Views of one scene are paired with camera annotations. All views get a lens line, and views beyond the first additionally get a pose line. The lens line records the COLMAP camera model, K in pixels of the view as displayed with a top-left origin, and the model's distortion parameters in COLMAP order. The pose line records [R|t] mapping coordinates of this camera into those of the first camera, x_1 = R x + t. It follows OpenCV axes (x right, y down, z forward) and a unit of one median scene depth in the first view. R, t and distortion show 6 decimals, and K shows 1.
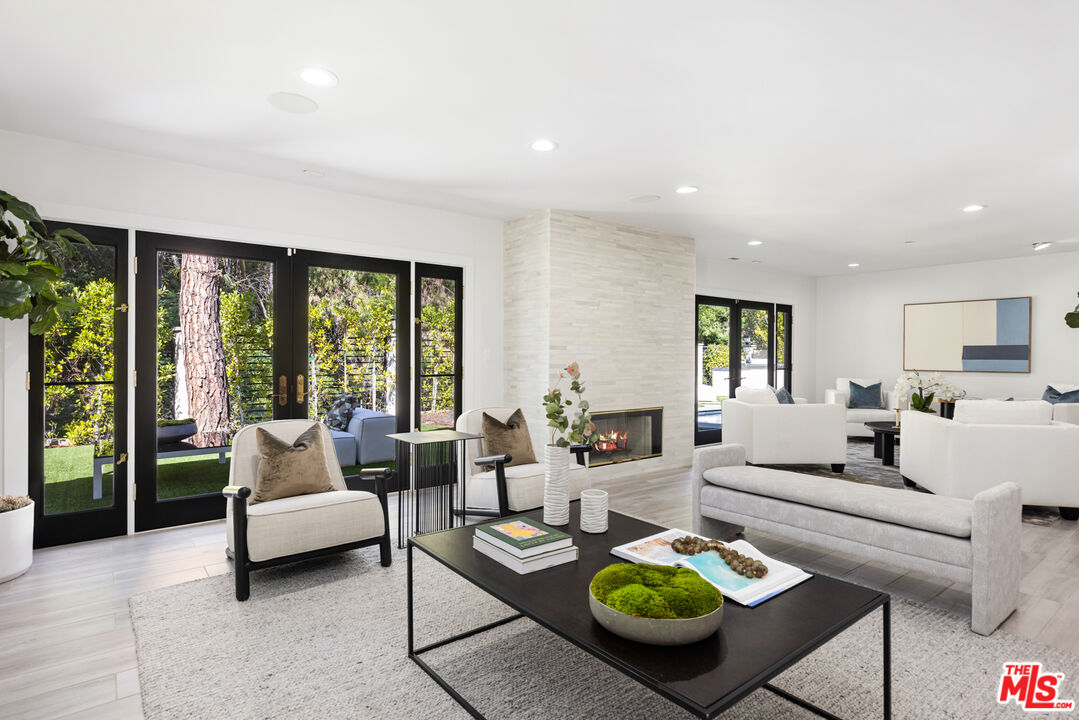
lens RADIAL K [[550.2, 0, 544.6], [0, 550.2, 356.0], [0, 0, 1]] dist [-0.003075, 0.000100]
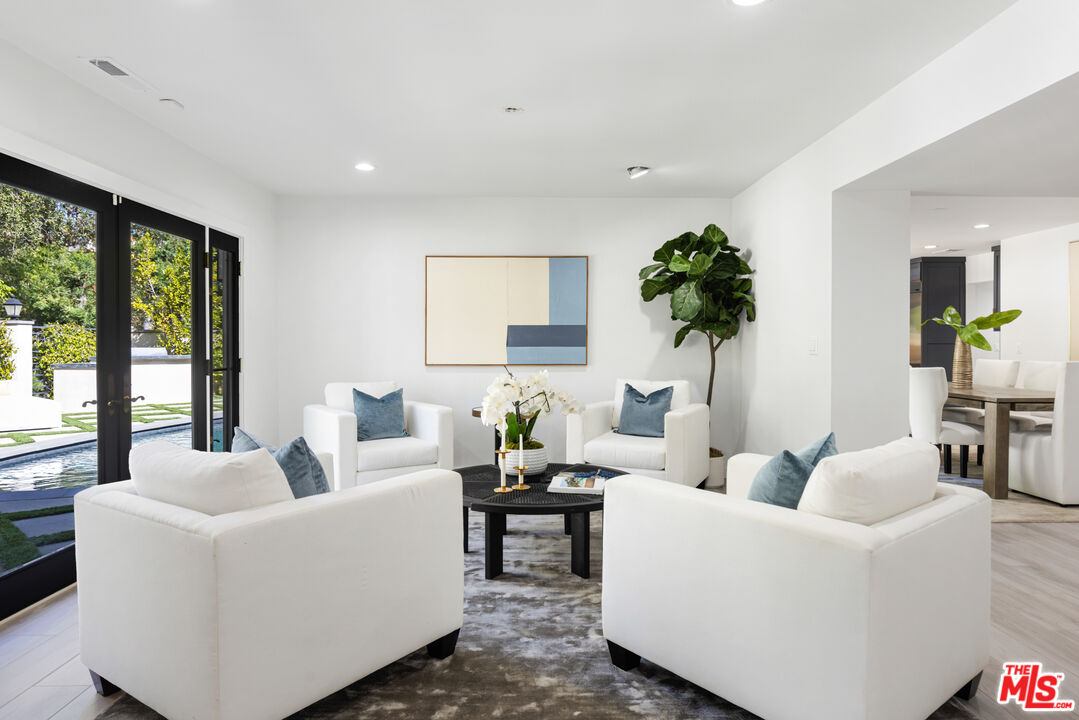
lens RADIAL K [[675.4, 0, 546.6], [0, 675.4, 349.1], [0, 0, 1]] dist [-0.001248, 0.000826]
pose [[0.602030, -0.010595, 0.798403, 0.154427], [0.003549, 0.999938, 0.010593, 0.000980], [-0.798465, -0.003544, 0.602030, 0.481444]]
